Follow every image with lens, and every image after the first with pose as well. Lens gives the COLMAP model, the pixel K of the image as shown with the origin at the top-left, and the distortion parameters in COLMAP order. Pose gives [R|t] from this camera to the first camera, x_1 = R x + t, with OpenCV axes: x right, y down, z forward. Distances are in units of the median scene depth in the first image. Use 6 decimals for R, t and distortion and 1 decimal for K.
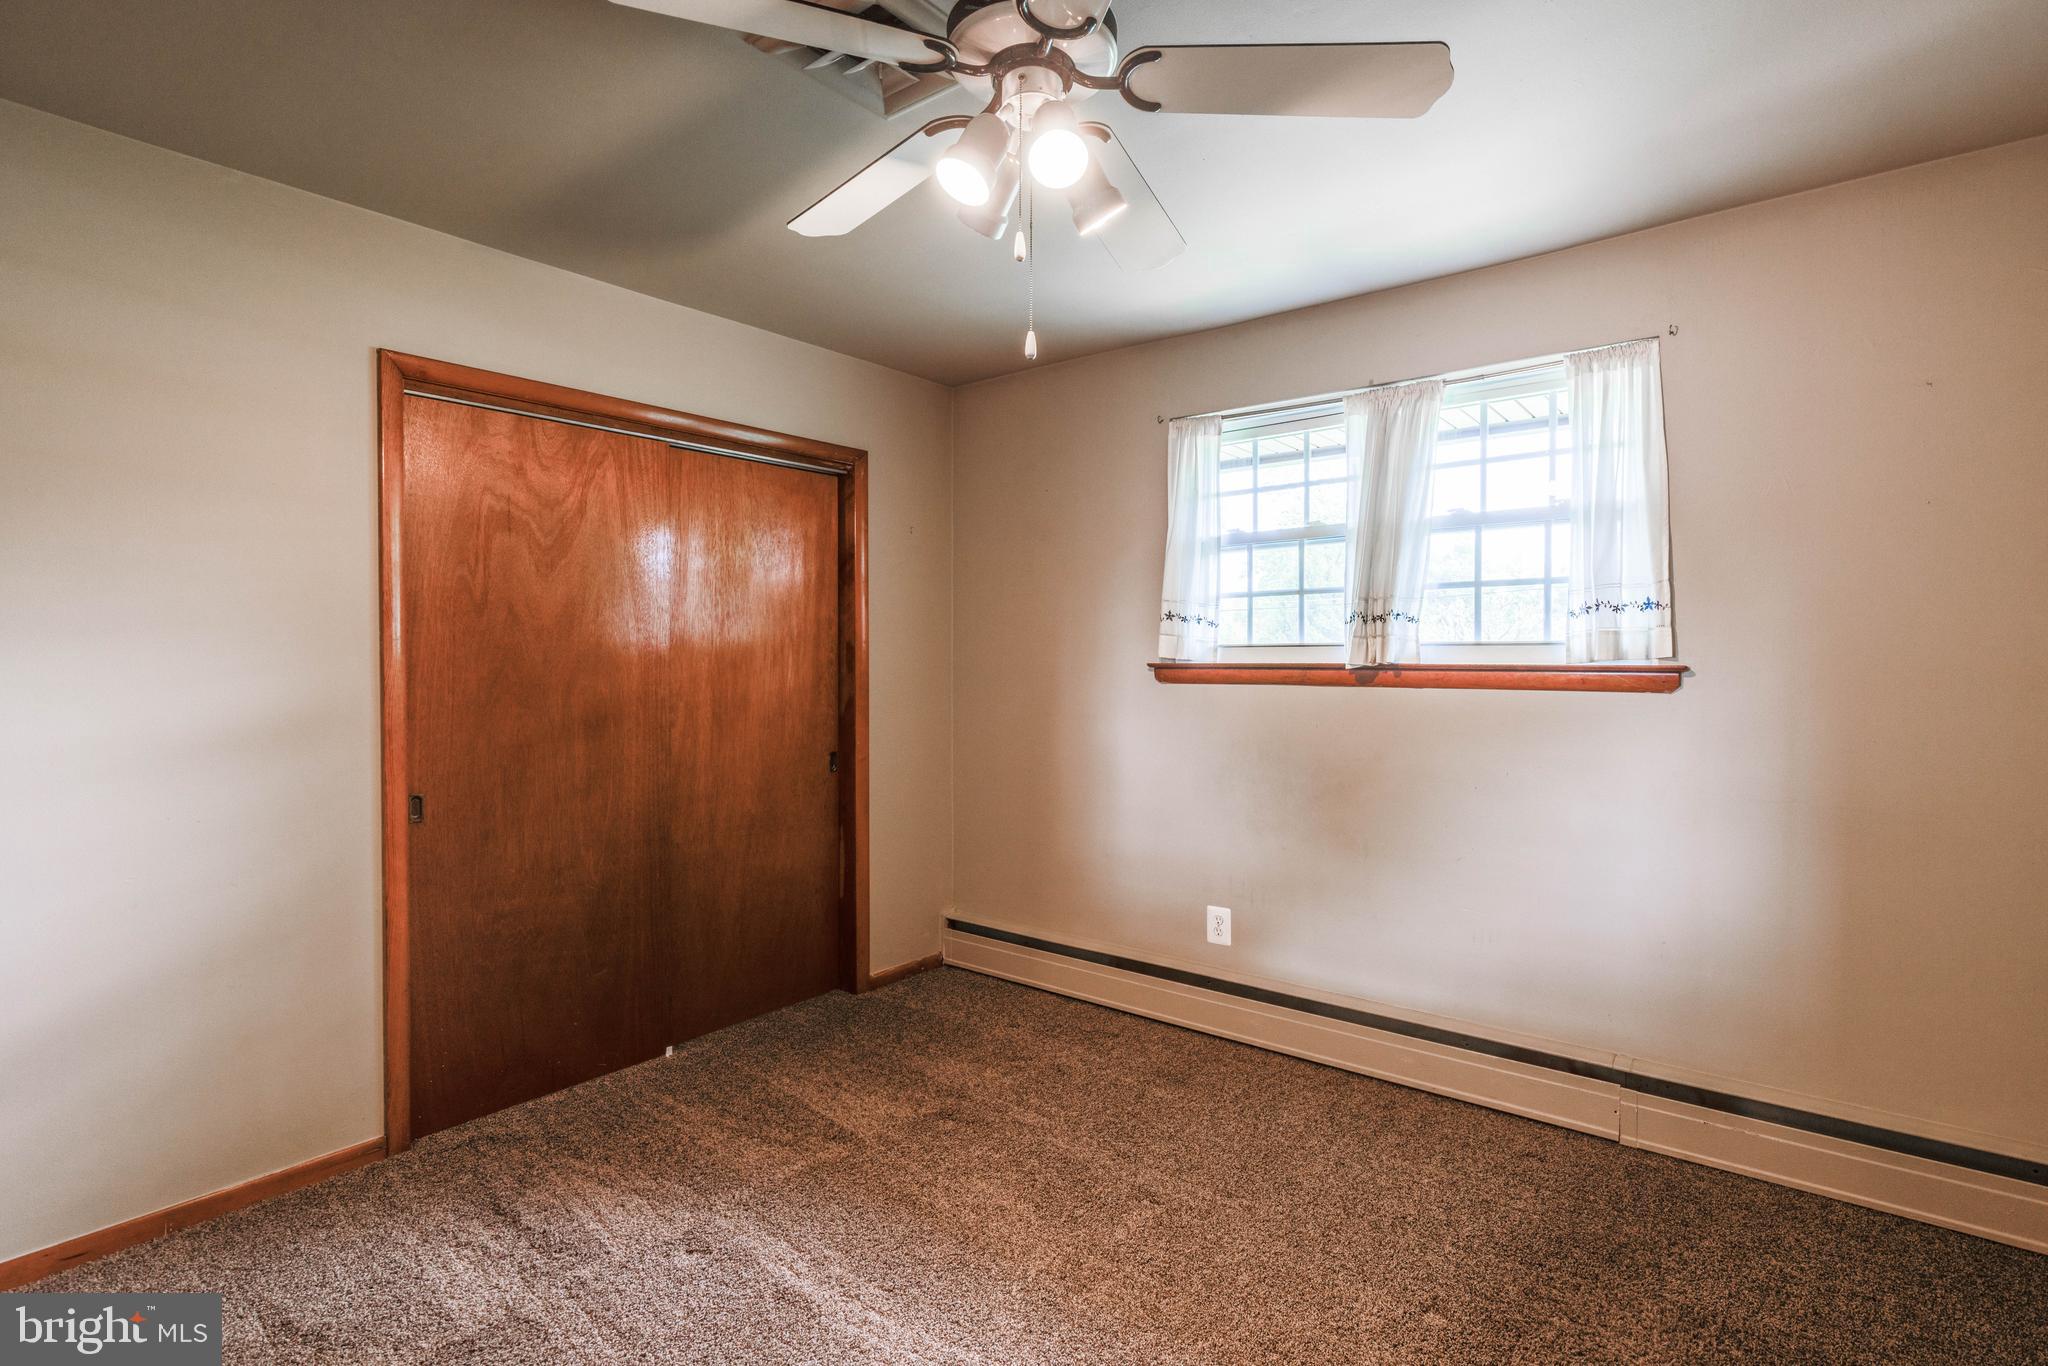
lens RADIAL K [[997.6, 0, 1040.9], [0, 997.6, 664.6], [0, 0, 1]] dist [-0.003882, 0.000734]
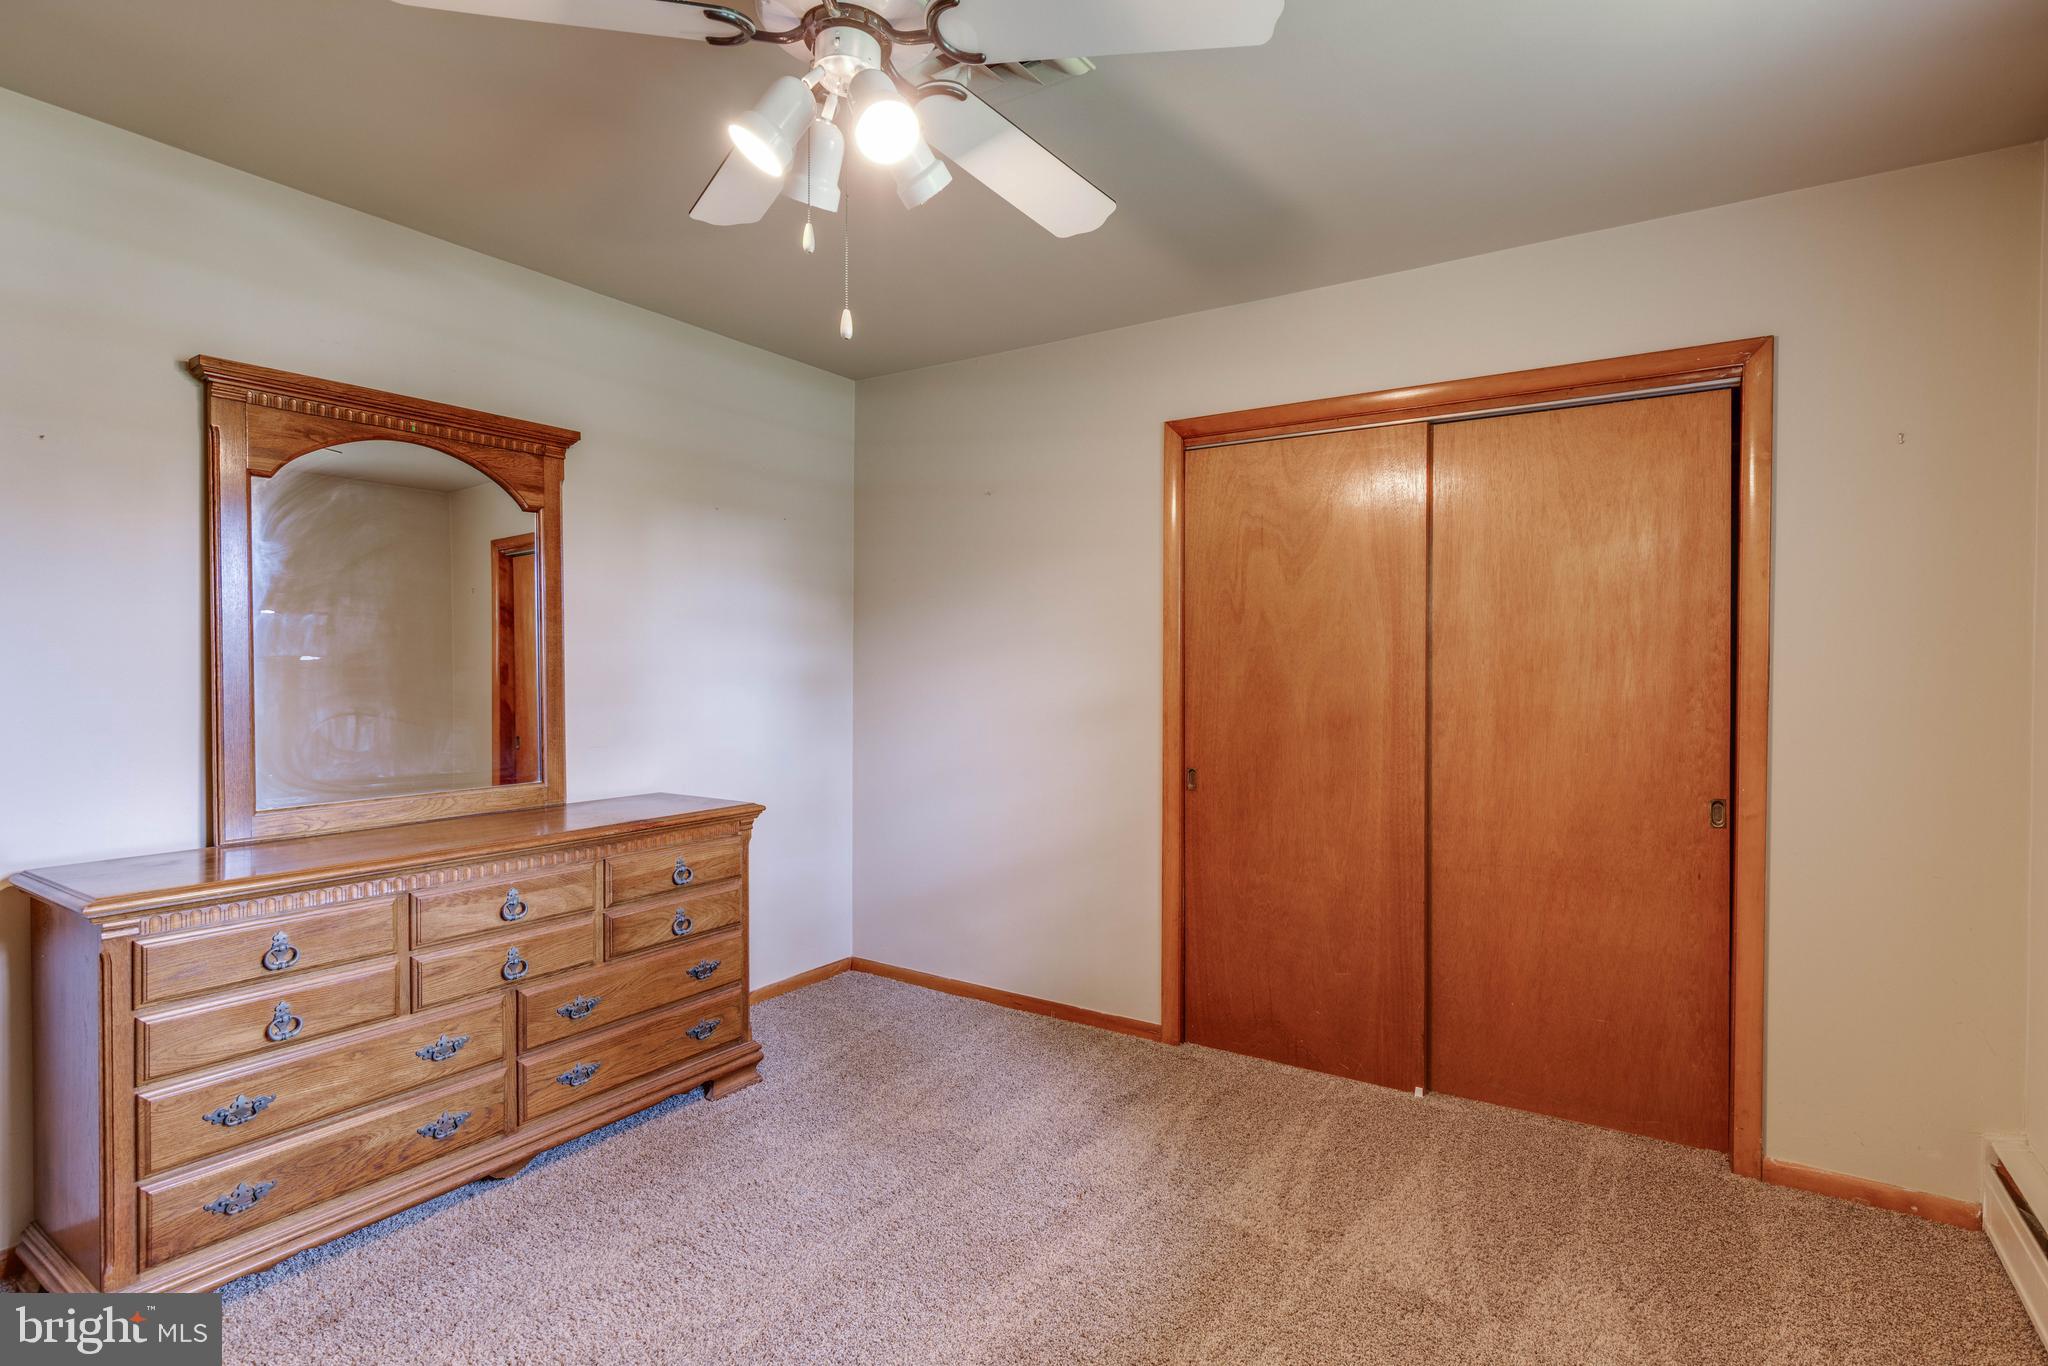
lens RADIAL K [[997.6, 0, 1040.9], [0, 997.6, 664.6], [0, 0, 1]] dist [-0.003882, 0.000734]
pose [[0.101787, 0.007153, -0.994780, 0.472338], [-0.007713, 0.999950, 0.006401, -0.004909], [0.994776, 0.007021, 0.101837, 0.537679]]
